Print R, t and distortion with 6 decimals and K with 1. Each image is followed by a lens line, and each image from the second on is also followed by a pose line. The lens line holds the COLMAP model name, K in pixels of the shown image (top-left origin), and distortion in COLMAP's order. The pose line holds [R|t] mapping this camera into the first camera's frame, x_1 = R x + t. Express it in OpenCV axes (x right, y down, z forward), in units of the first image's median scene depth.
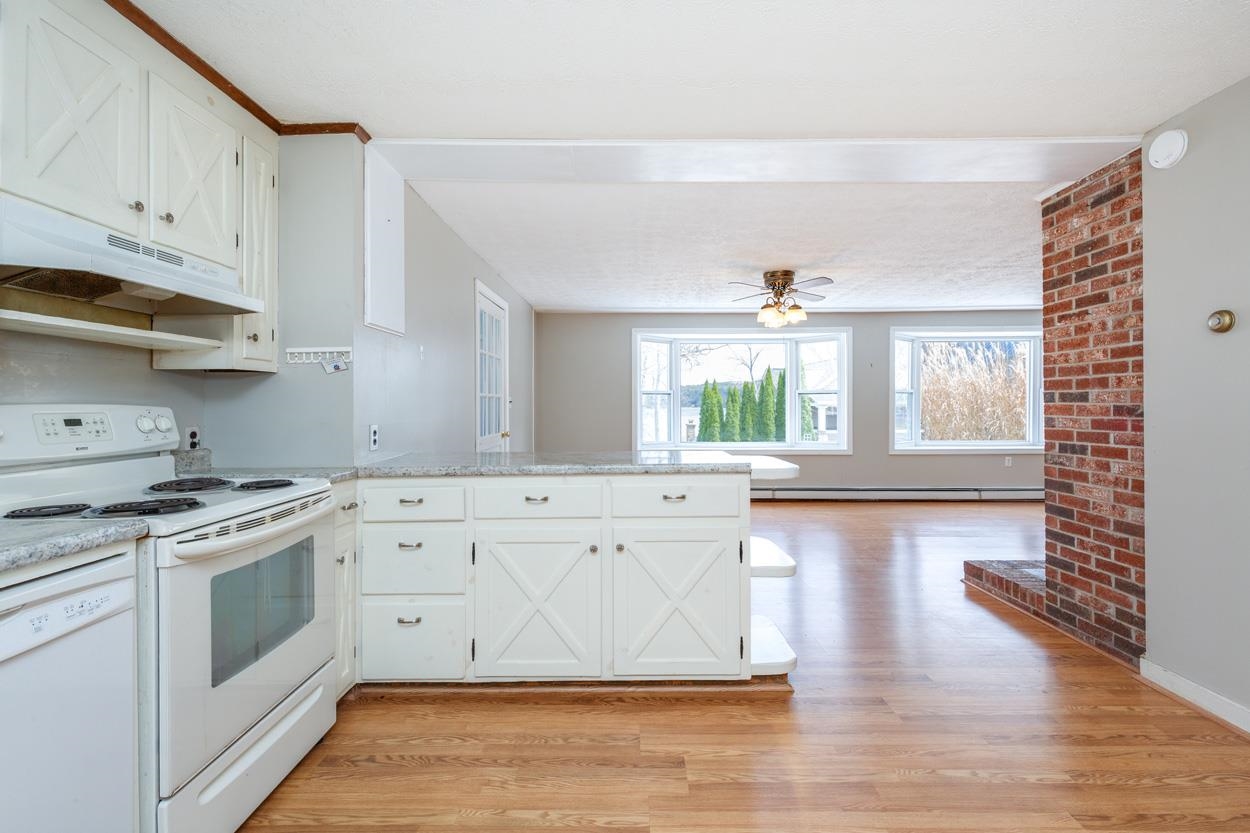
lens RADIAL K [[569.0, 0, 643.5], [0, 569.0, 401.1], [0, 0, 1]] dist [0.012883, -0.002675]
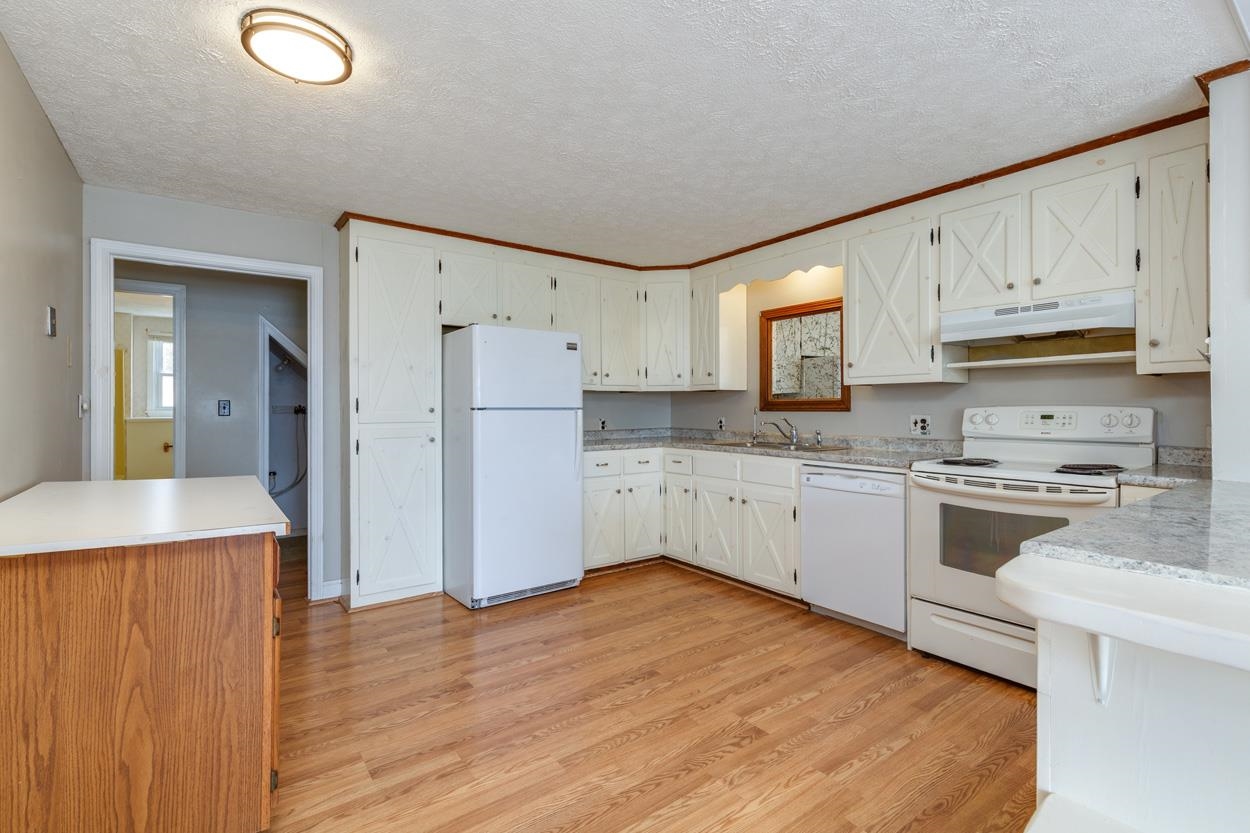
lens RADIAL K [[569.0, 0, 588.4], [0, 569.0, 409.3], [0, 0, 1]] dist [0.012883, -0.002675]
pose [[-0.849058, 0.006814, -0.528255, 0.610059], [0.009461, 0.999953, -0.002308, 0.004227], [0.528215, -0.006957, -0.849082, 1.049821]]
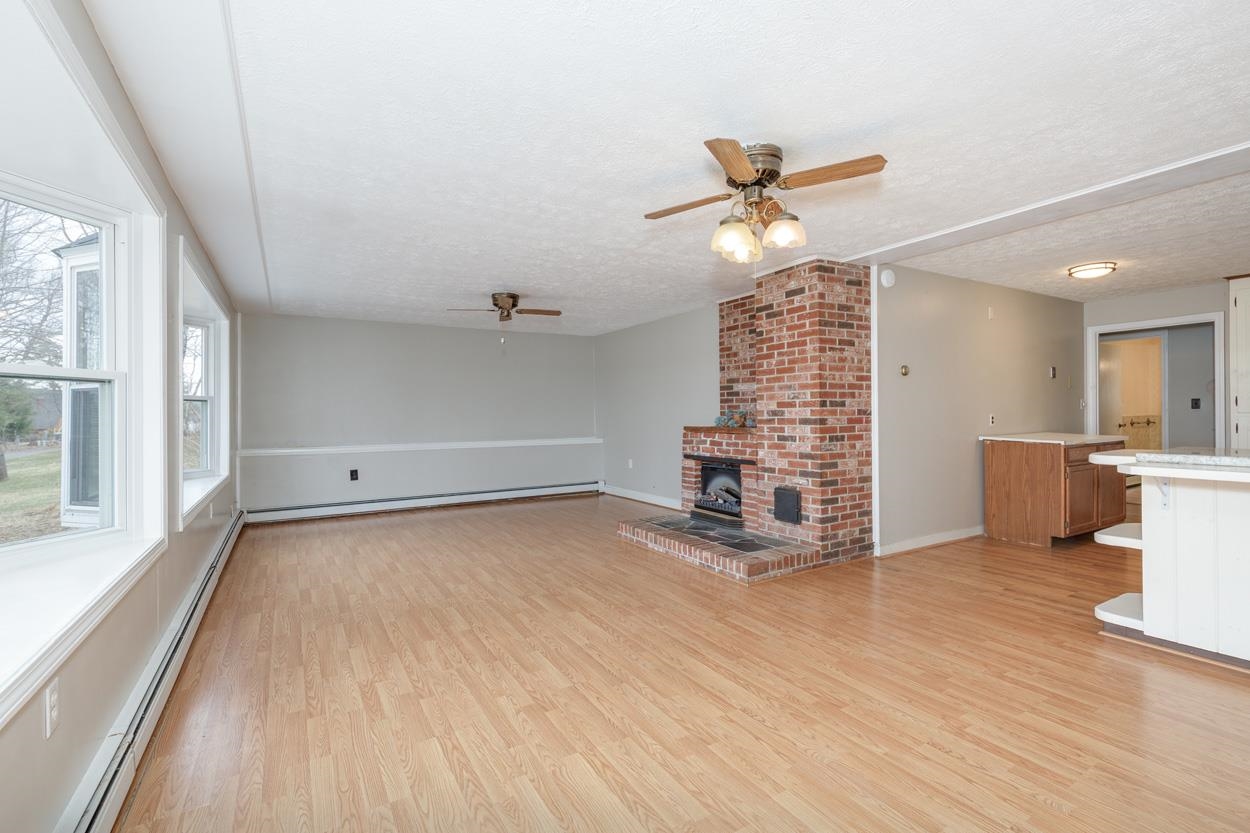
lens RADIAL K [[569.0, 0, 621.0], [0, 569.0, 416.4], [0, 0, 1]] dist [0.012883, -0.002675]
pose [[-0.492044, 0.007048, 0.870542, -0.285471], [0.009426, 0.999952, -0.002768, 0.026304], [-0.870519, 0.006844, -0.492087, 2.362838]]
